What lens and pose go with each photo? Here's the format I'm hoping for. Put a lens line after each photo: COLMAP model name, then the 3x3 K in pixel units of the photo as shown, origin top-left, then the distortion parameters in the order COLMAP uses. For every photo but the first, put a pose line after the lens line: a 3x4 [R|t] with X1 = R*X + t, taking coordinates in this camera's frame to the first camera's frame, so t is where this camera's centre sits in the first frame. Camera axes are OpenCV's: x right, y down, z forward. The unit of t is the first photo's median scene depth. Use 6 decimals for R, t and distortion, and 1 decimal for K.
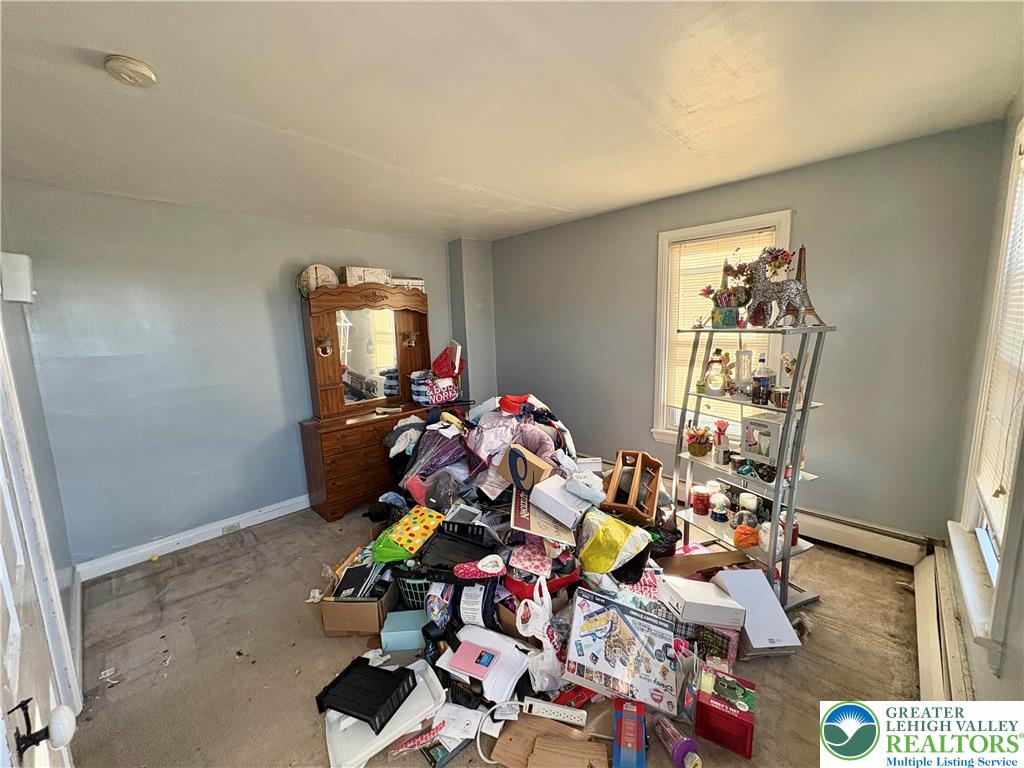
lens RADIAL K [[407.6, 0, 513.2], [0, 407.6, 382.4], [0, 0, 1]] dist [0.000510, -0.000052]
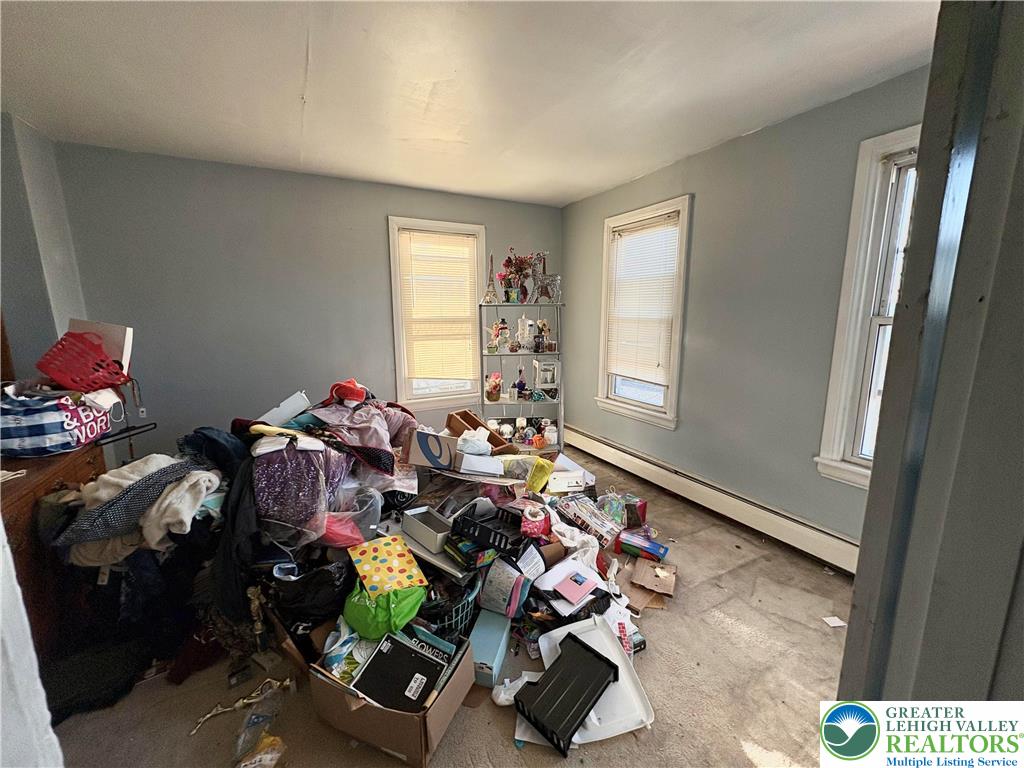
lens RADIAL K [[407.6, 0, 513.2], [0, 407.6, 382.4], [0, 0, 1]] dist [0.000510, -0.000052]
pose [[0.311914, -0.133691, 0.940657, -0.779305], [0.134565, 0.986287, 0.095555, 0.001709], [-0.940533, 0.096775, 0.325627, 0.518664]]
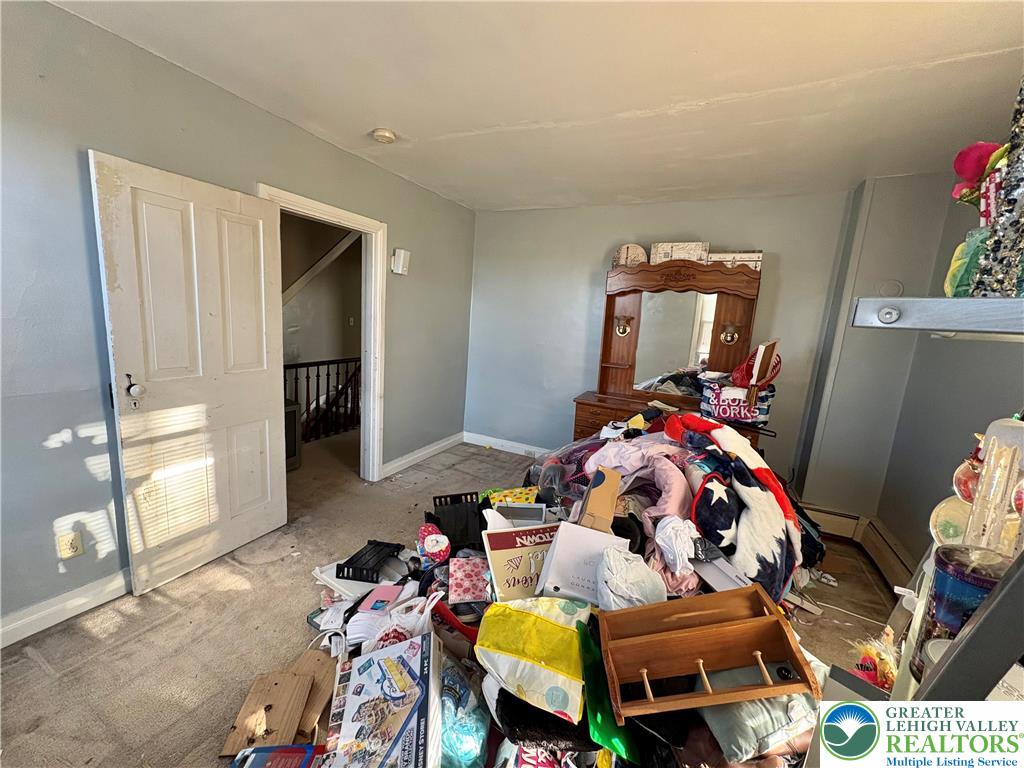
lens RADIAL K [[407.6, 0, 513.2], [0, 407.6, 382.4], [0, 0, 1]] dist [0.000510, -0.000052]
pose [[0.298449, 0.212165, -0.930545, 0.608147], [-0.213853, 0.965055, 0.151446, -0.068424], [0.930159, 0.153801, 0.333391, 0.611263]]
